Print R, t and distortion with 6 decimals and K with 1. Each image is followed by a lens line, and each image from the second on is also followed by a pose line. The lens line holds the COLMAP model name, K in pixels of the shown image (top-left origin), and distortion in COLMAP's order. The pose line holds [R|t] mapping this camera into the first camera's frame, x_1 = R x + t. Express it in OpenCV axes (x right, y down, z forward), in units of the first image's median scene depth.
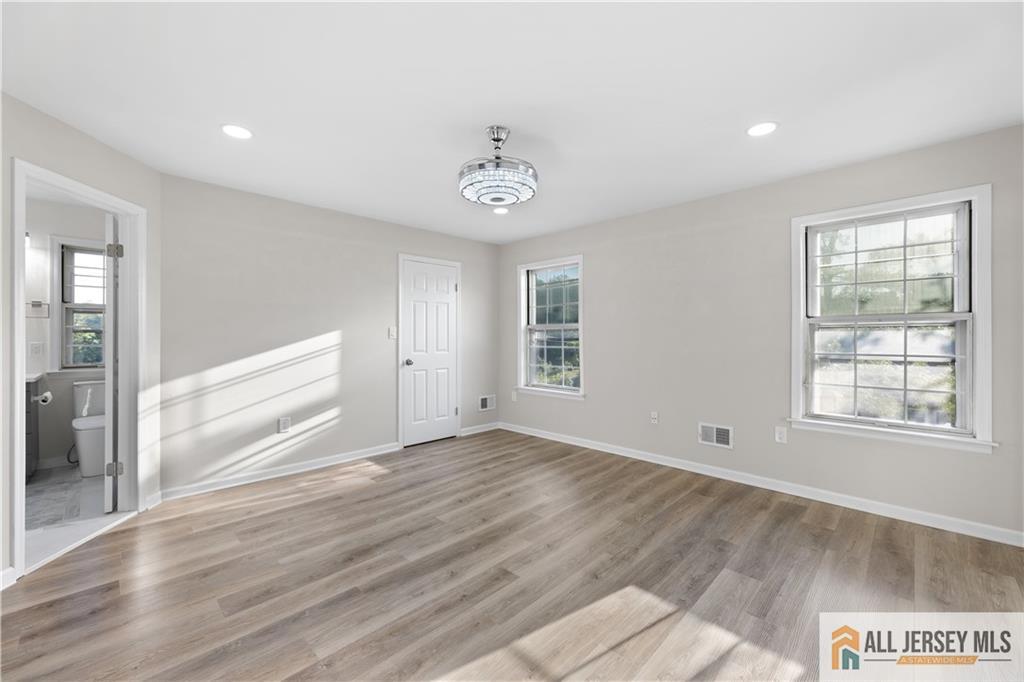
lens RADIAL K [[414.9, 0, 514.5], [0, 414.9, 336.3], [0, 0, 1]] dist [-0.001116, -0.000904]
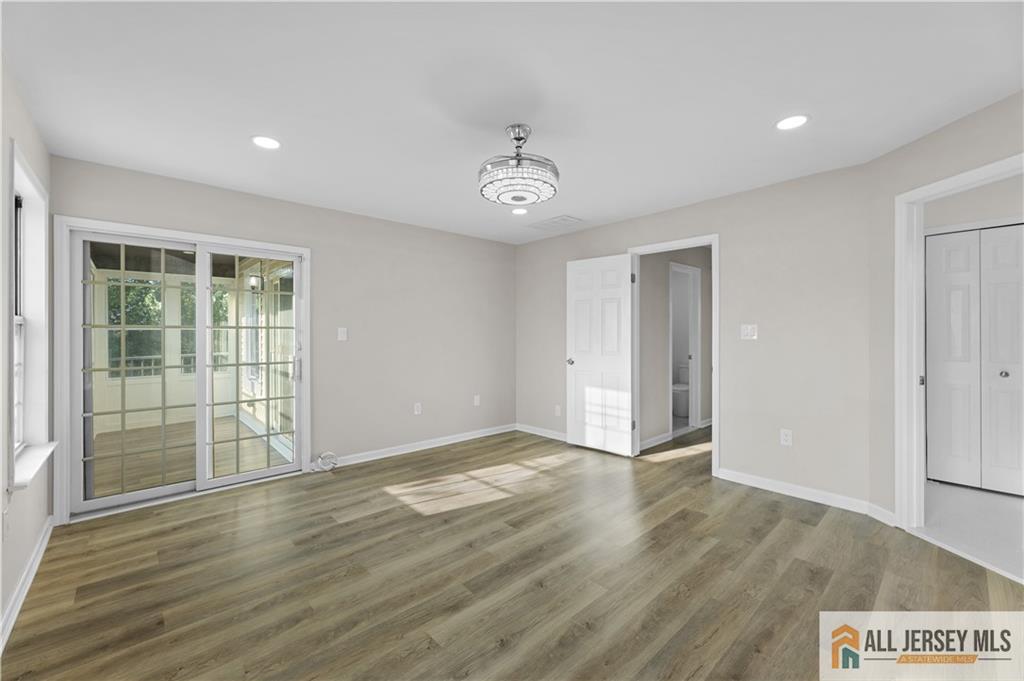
lens RADIAL K [[414.9, 0, 511.9], [0, 414.9, 336.1], [0, 0, 1]] dist [-0.001116, -0.000904]
pose [[-0.999139, 0.005608, 0.041102, -0.060533], [0.005843, 0.999967, 0.005588, -0.012047], [-0.041069, 0.005824, -0.999139, 1.944639]]
